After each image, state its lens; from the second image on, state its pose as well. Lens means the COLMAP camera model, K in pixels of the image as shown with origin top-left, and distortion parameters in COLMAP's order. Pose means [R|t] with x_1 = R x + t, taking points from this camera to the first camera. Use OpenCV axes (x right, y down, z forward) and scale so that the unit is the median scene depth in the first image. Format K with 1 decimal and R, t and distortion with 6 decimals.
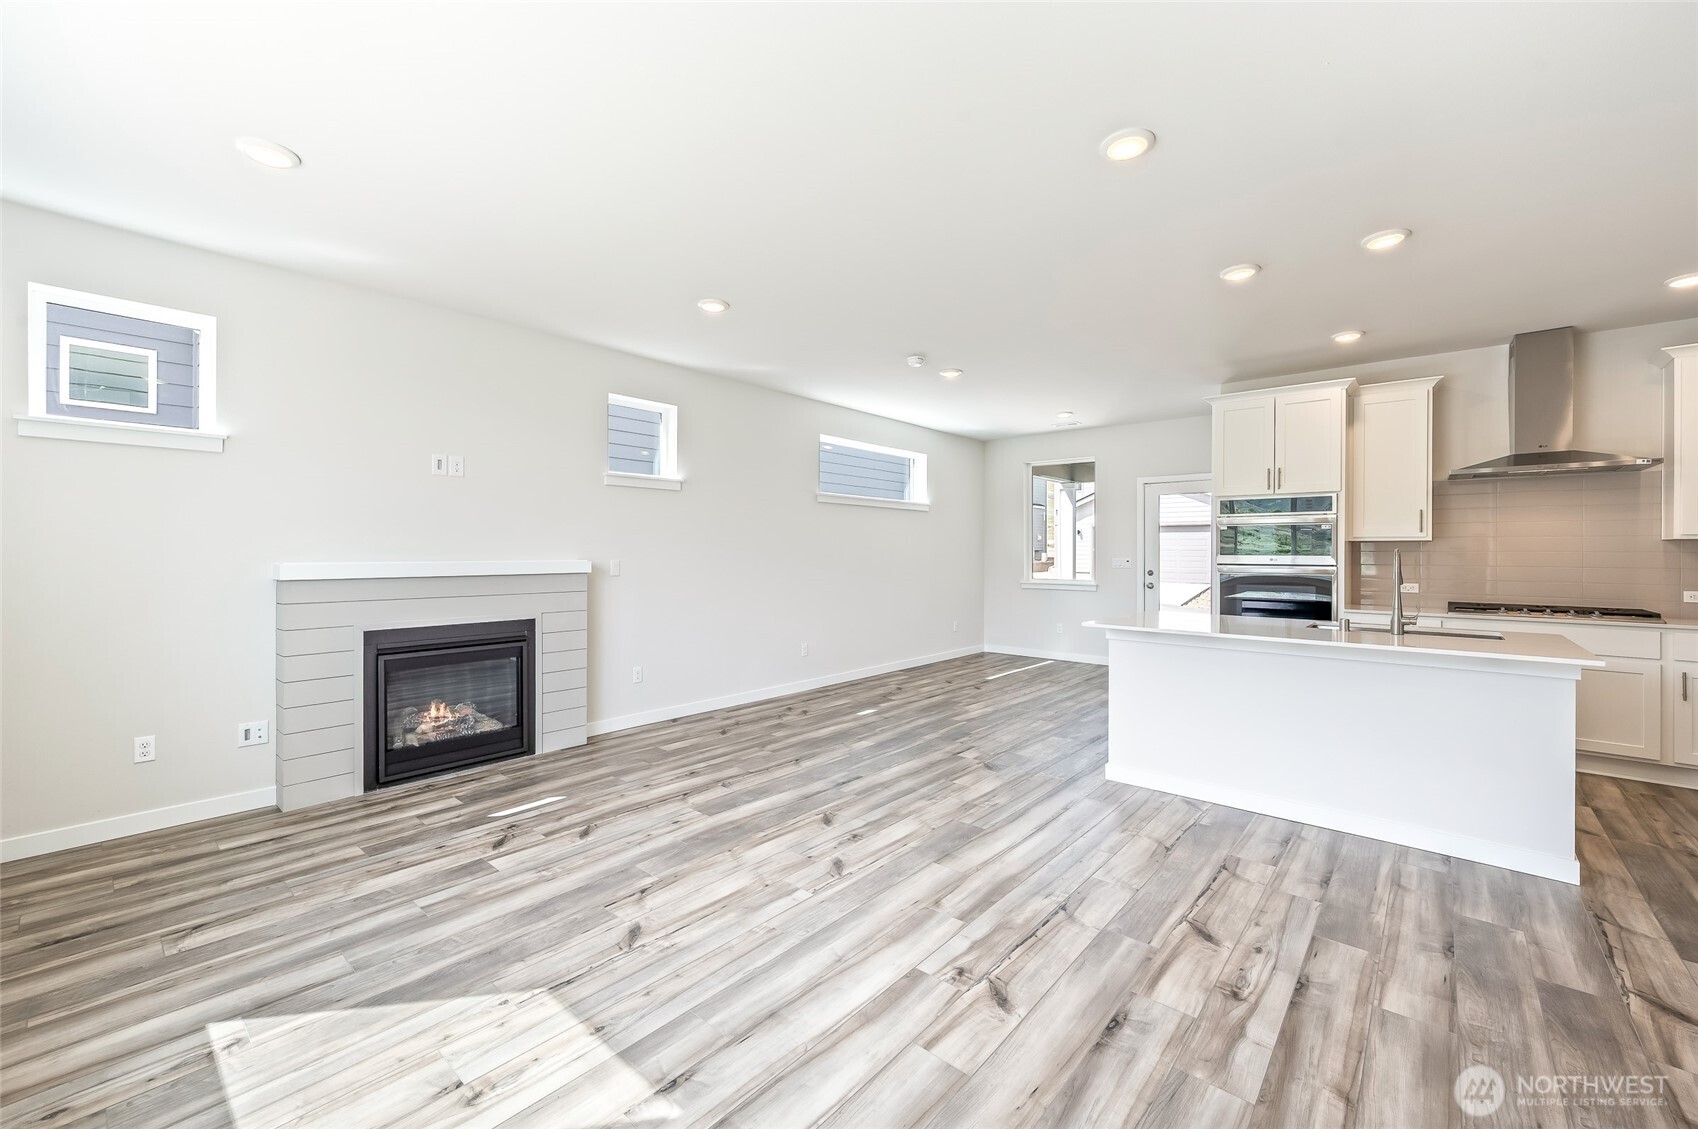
lens RADIAL K [[680.1, 0, 830.0], [0, 680.1, 553.5], [0, 0, 1]] dist [0.001109, 0.000403]
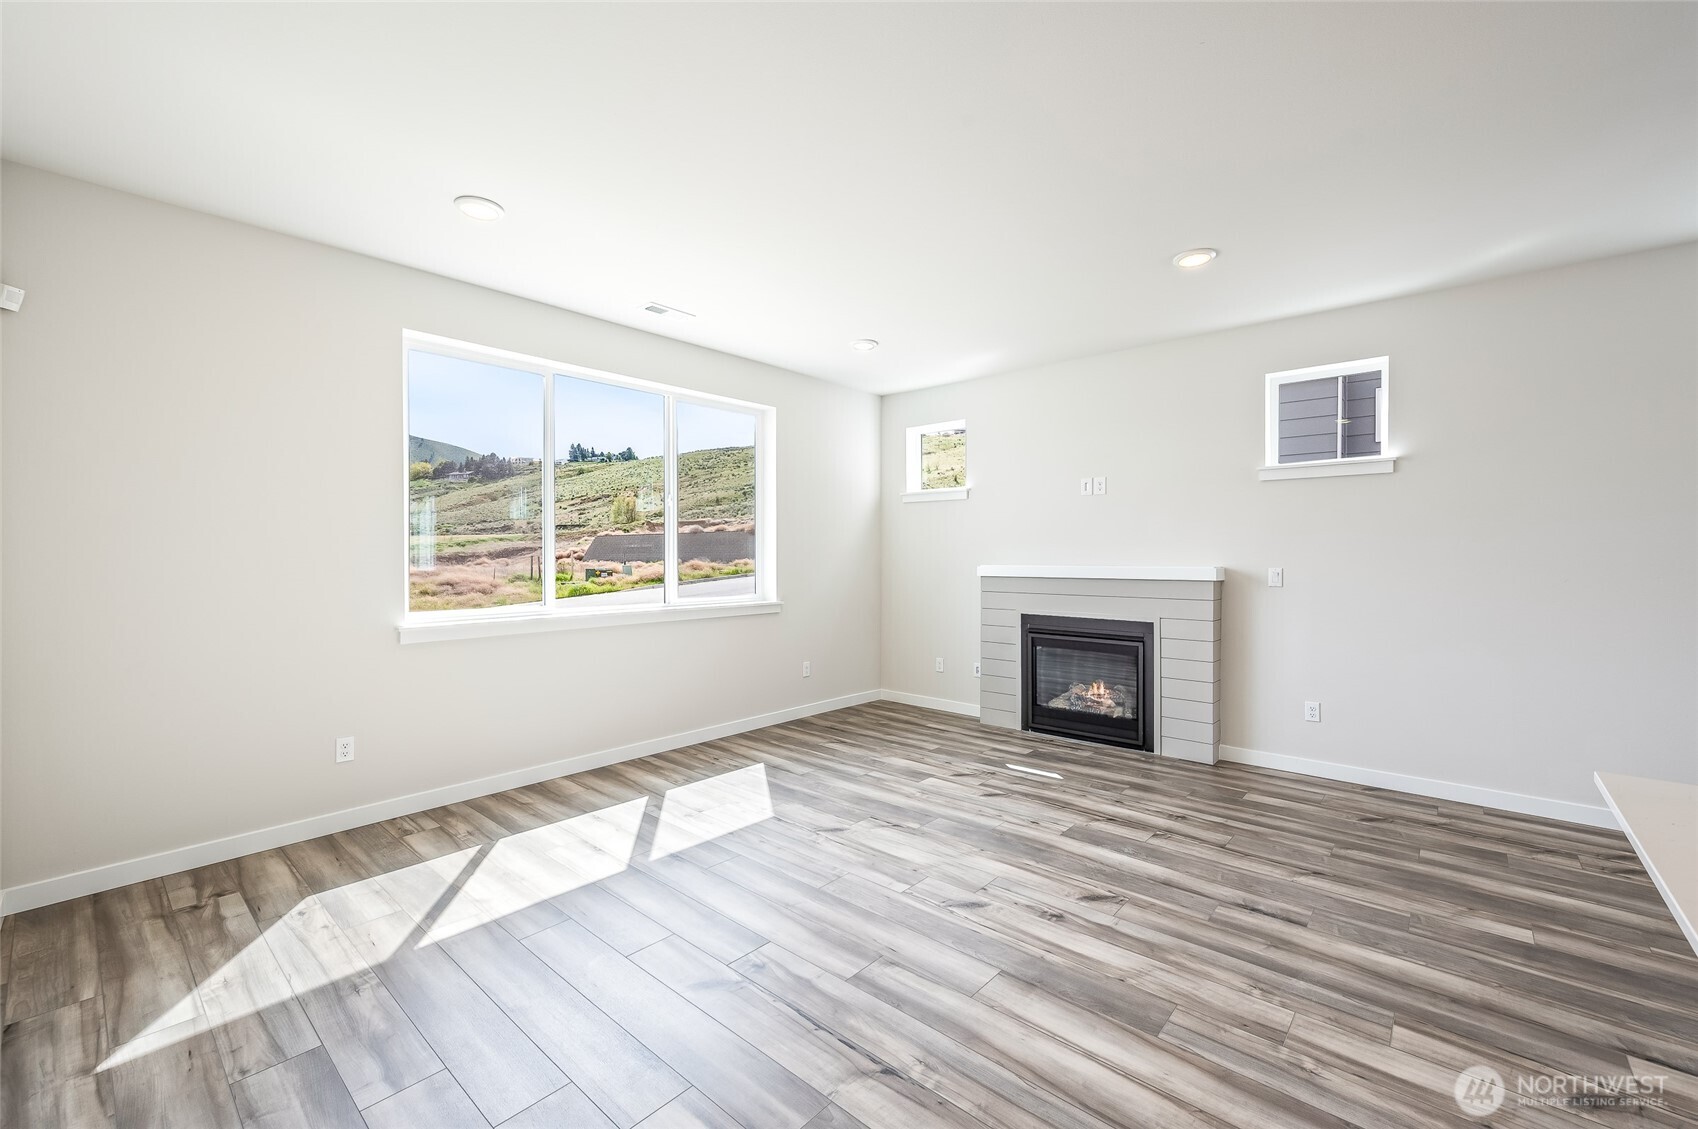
lens RADIAL K [[680.1, 0, 857.0], [0, 680.1, 539.1], [0, 0, 1]] dist [0.001109, 0.000403]
pose [[0.018085, -0.034147, -0.999253, 0.758990], [-0.005519, 0.999398, -0.034252, 0.014719], [0.999821, 0.006135, 0.017885, 0.700972]]
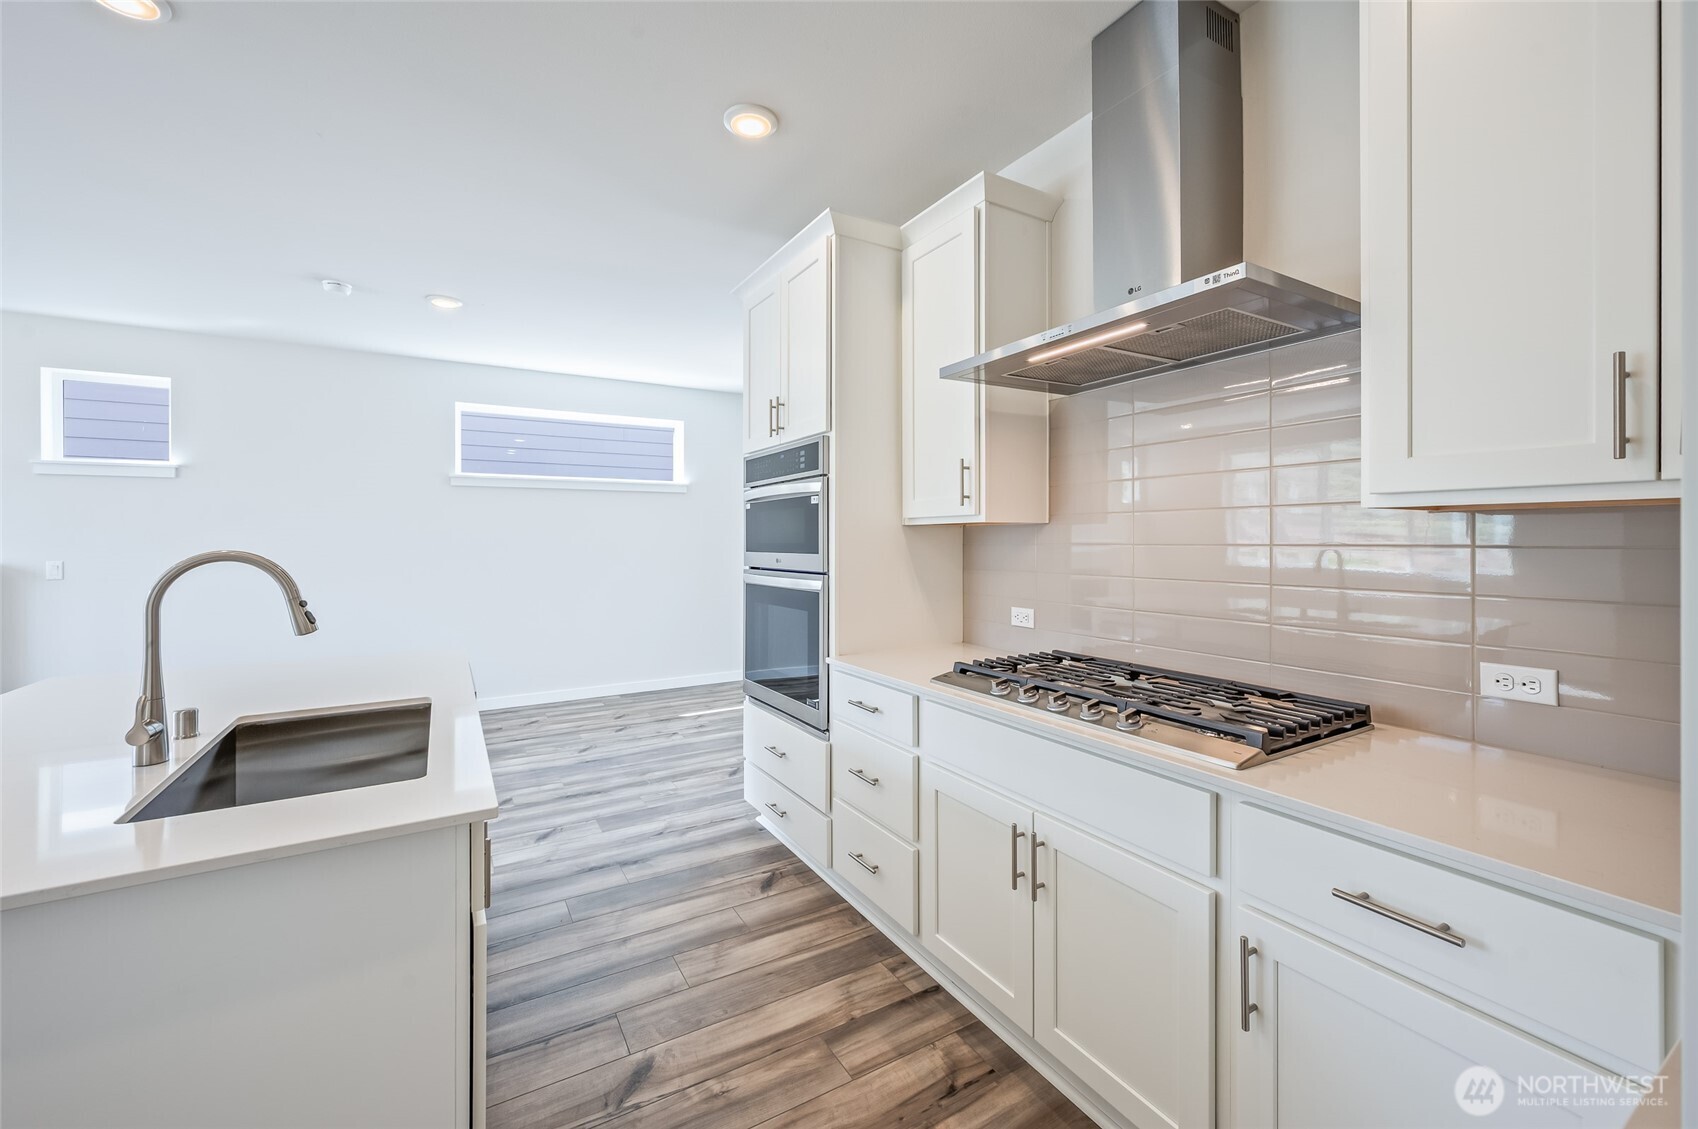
lens RADIAL K [[680.1, 0, 840.9], [0, 680.1, 540.2], [0, 0, 1]] dist [0.001109, 0.000403]
pose [[0.954294, -0.004875, -0.298828, 1.289583], [0.003750, 0.999984, -0.004338, -0.006545], [0.298844, 0.003019, 0.954297, 0.712332]]
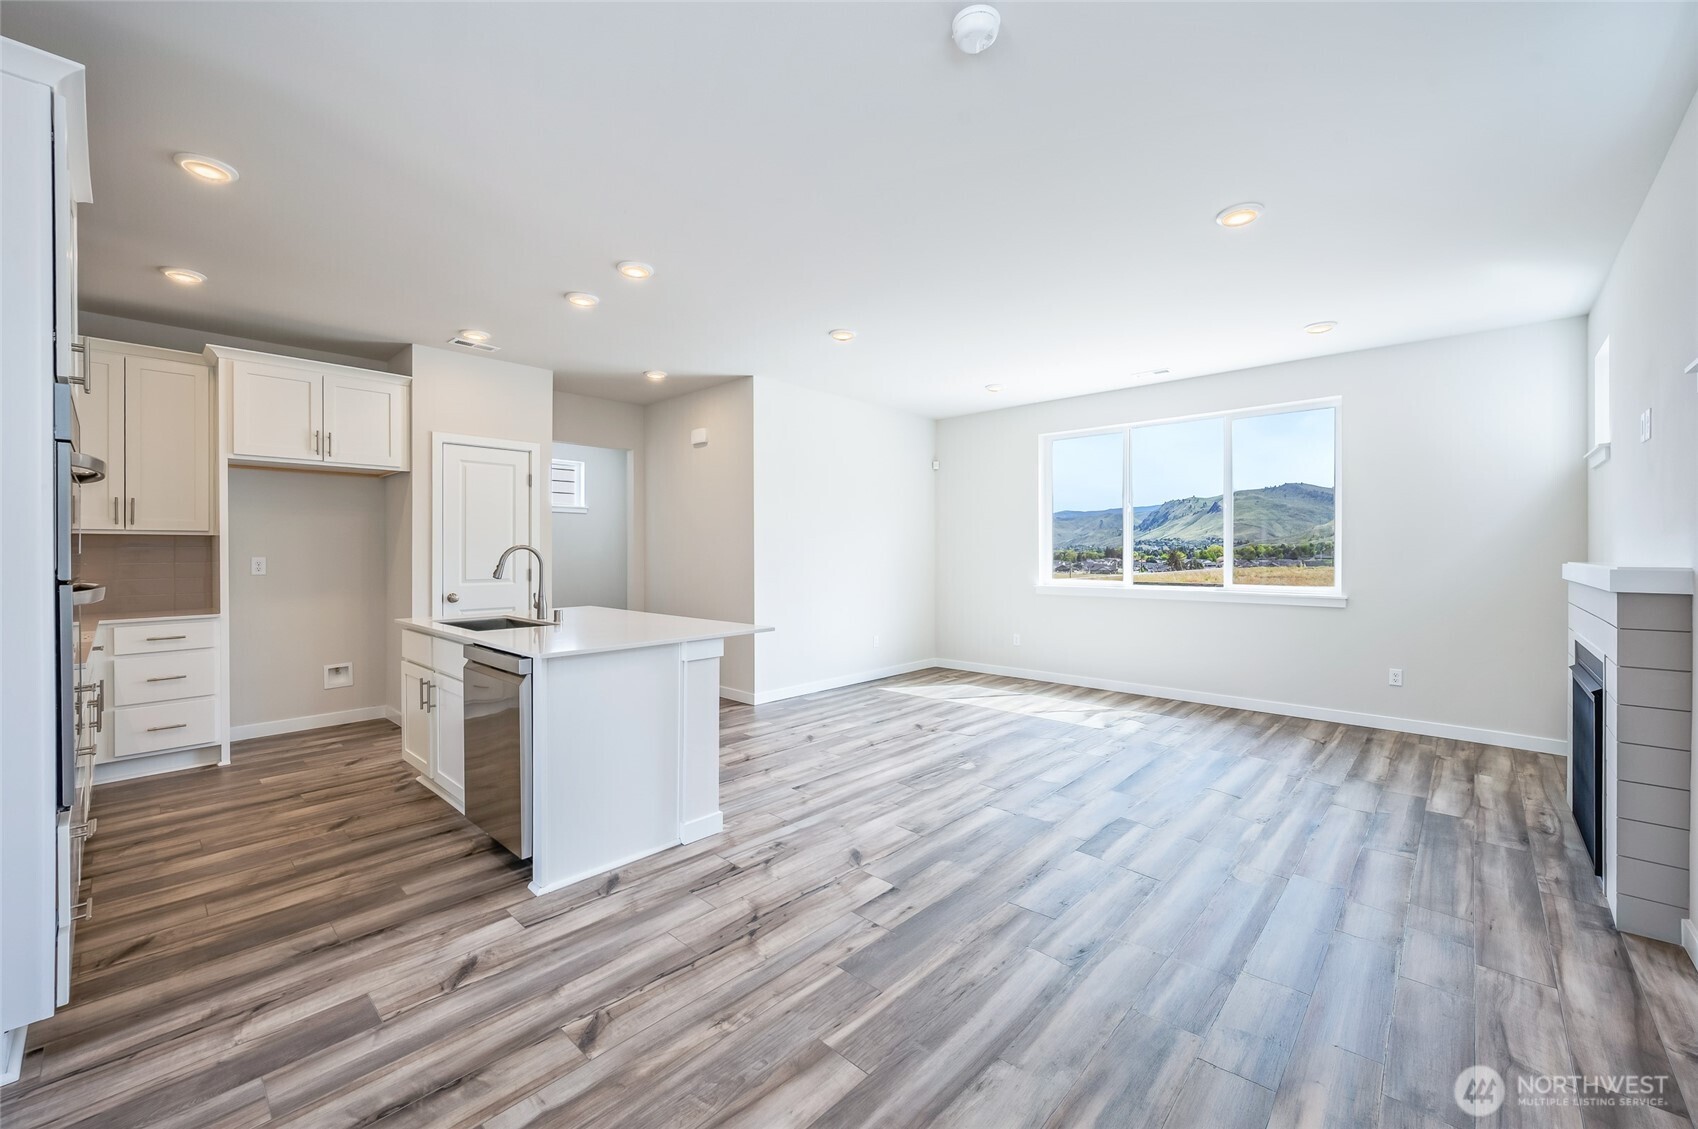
lens RADIAL K [[680.1, 0, 846.7], [0, 680.1, 551.3], [0, 0, 1]] dist [0.001109, 0.000403]
pose [[-0.999927, -0.003023, 0.011735, 0.287663], [-0.002990, 0.999991, 0.002841, -0.001353], [-0.011744, 0.002806, -0.999927, 2.073962]]
